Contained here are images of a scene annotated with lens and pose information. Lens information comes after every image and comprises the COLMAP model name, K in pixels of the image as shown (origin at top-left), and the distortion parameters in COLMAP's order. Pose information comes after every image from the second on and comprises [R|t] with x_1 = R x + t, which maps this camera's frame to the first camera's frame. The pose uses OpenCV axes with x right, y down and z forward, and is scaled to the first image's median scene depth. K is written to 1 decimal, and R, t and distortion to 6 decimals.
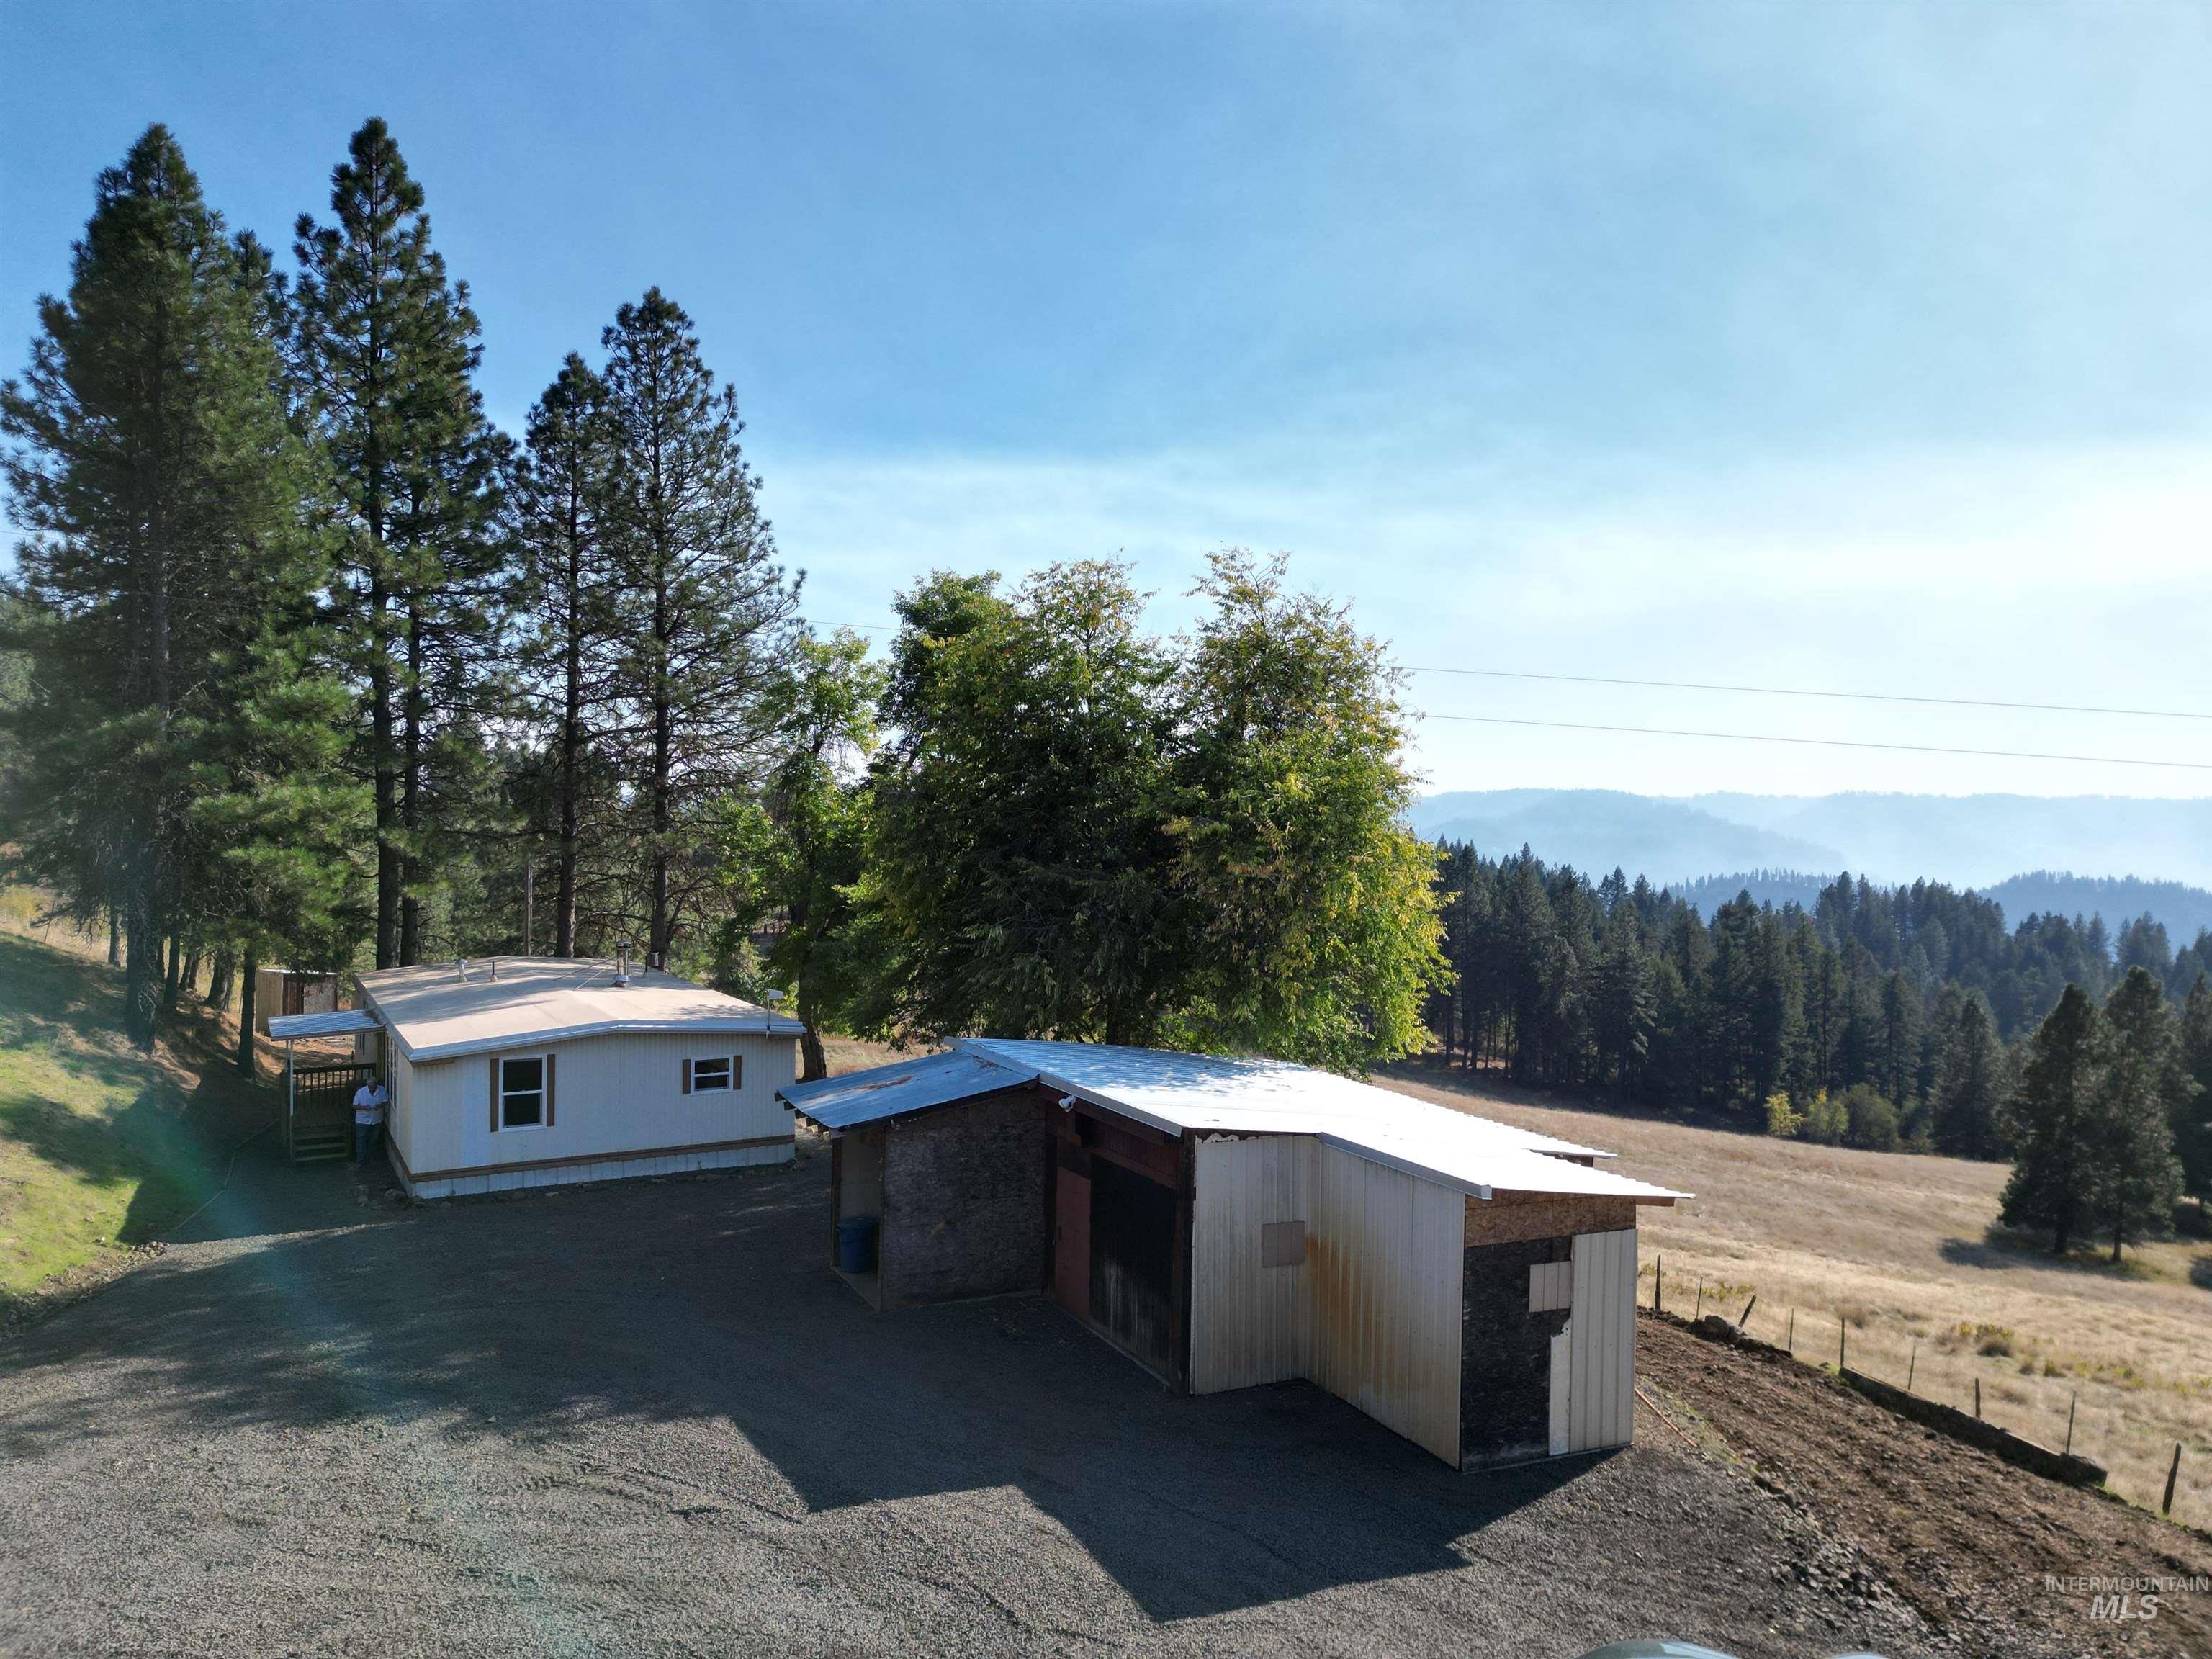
lens RADIAL K [[1547.8, 0, 1113.1], [0, 1547.8, 823.3], [0, 0, 1]] dist [0.072710, -0.067263]
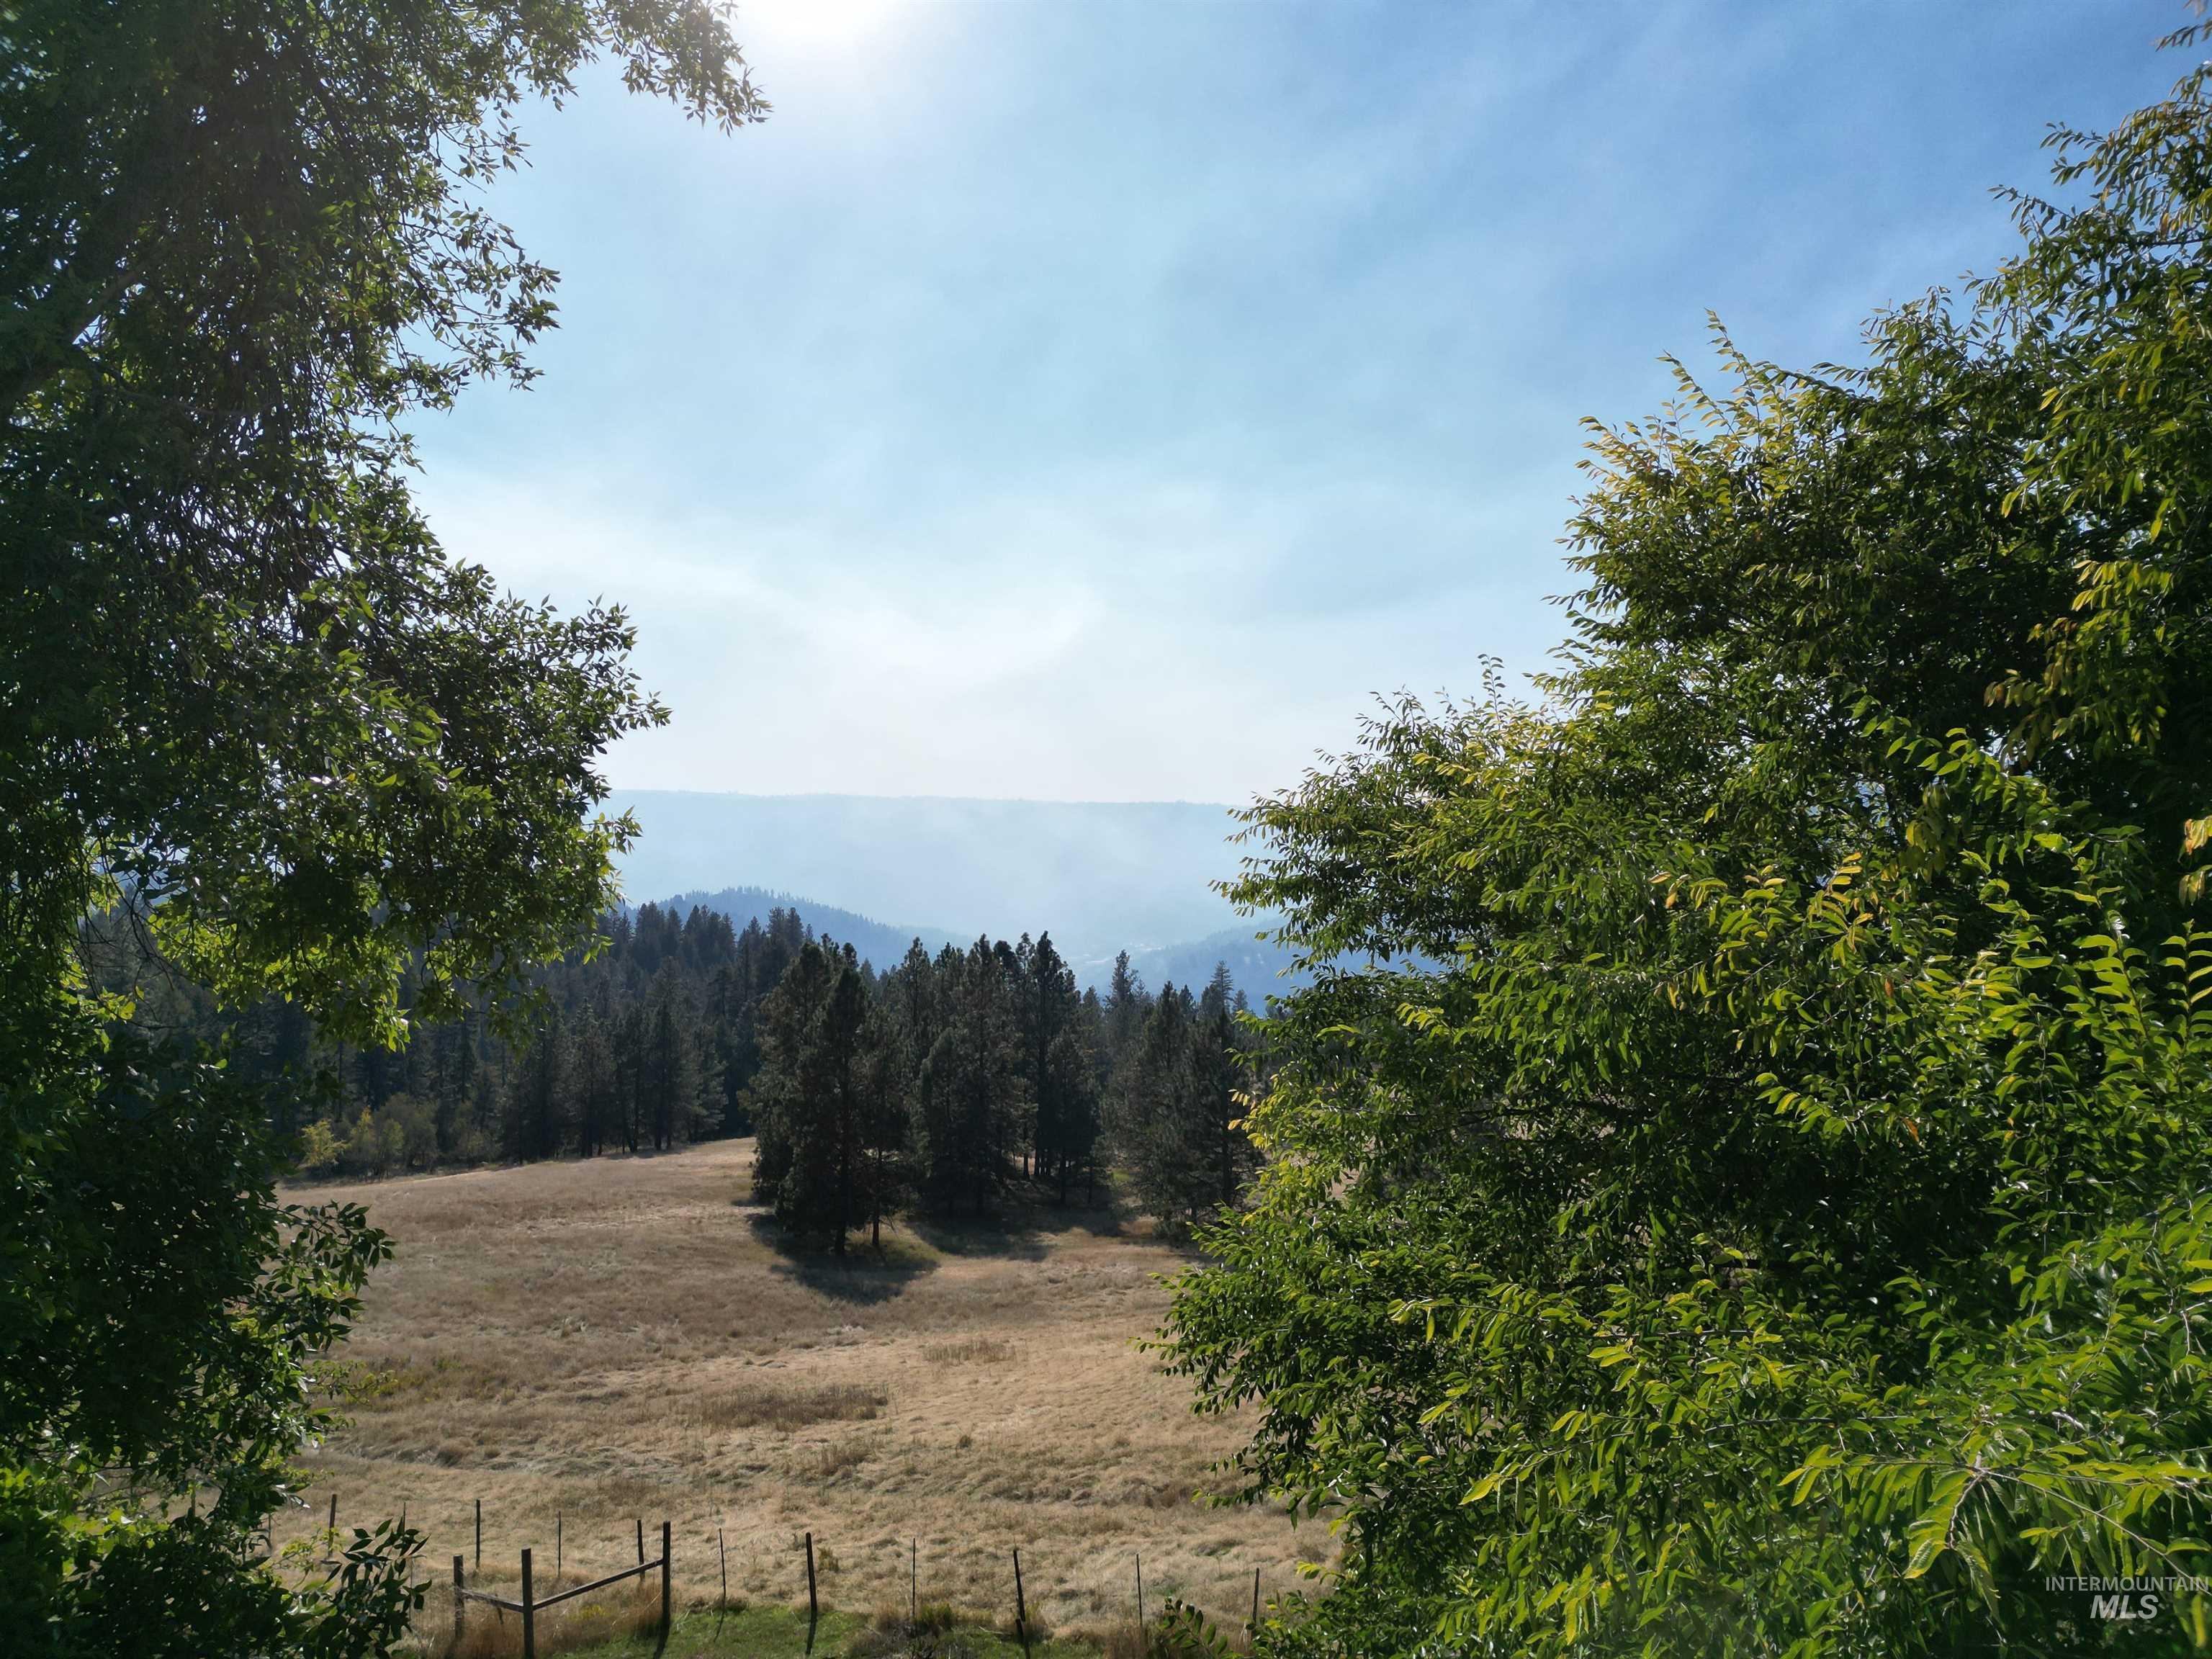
lens RADIAL K [[1547.8, 0, 1110.5], [0, 1547.8, 821.3], [0, 0, 1]] dist [0.072710, -0.067263]
pose [[0.557082, -0.008331, 0.830416, -0.040337], [0.001456, 0.999958, 0.009055, 0.000599], [-0.830456, -0.003836, 0.557071, 0.141444]]
